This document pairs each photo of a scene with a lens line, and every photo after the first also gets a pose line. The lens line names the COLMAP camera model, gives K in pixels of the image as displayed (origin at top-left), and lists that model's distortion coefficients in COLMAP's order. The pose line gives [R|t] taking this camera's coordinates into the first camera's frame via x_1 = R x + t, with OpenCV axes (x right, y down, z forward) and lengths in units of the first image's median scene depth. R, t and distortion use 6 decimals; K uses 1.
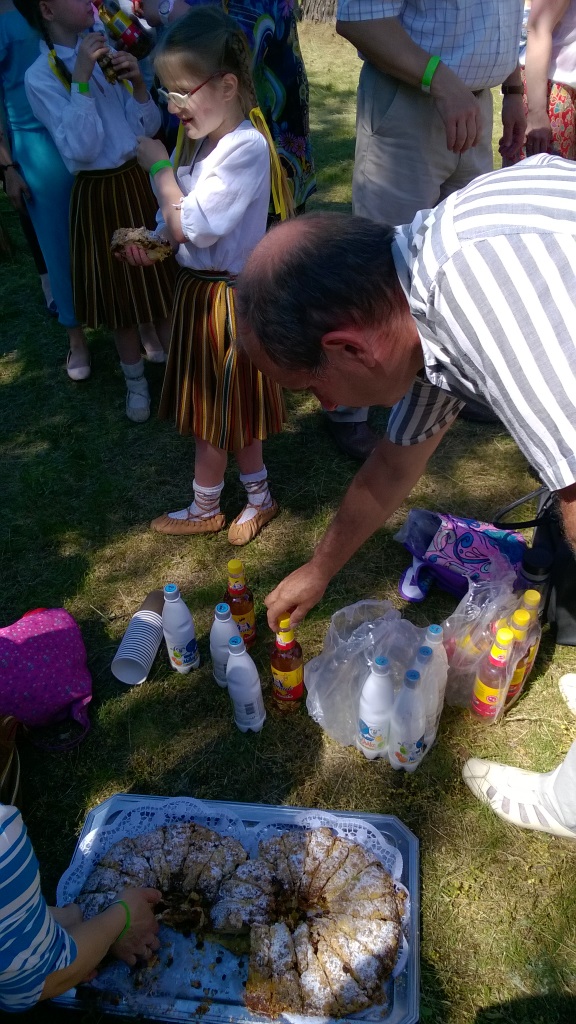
lens RADIAL K [[804.0, 0, 282.1], [0, 804.0, 512.2], [0, 0, 1]] dist [0.010845, -0.058068]
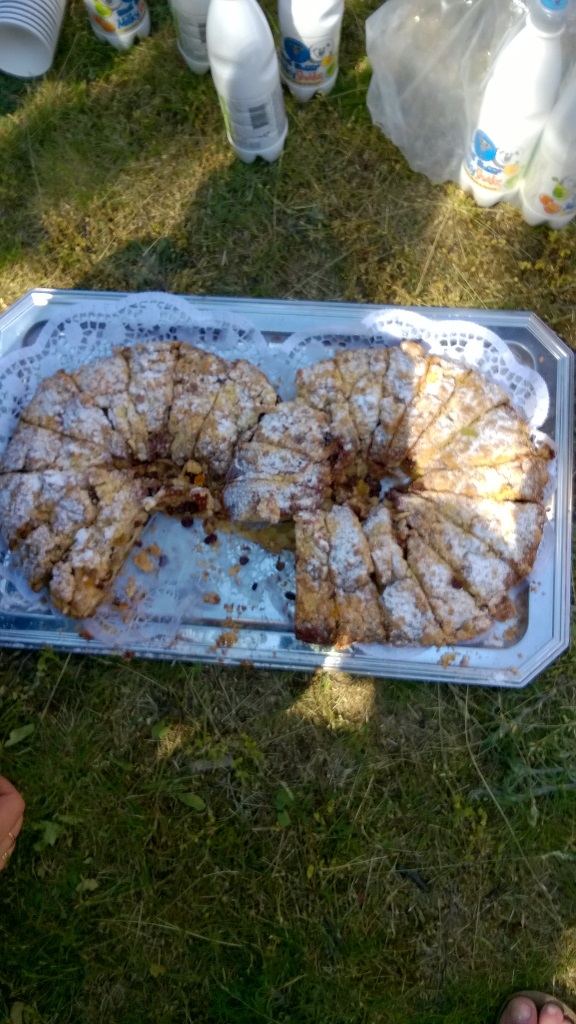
lens RADIAL K [[804.0, 0, 281.8], [0, 804.0, 515.5], [0, 0, 1]] dist [0.010845, -0.058068]
pose [[0.998626, -0.049992, 0.015687, -0.052561], [0.027076, 0.748708, 0.662347, 0.108794], [-0.044857, -0.661013, 0.749033, 0.507754]]
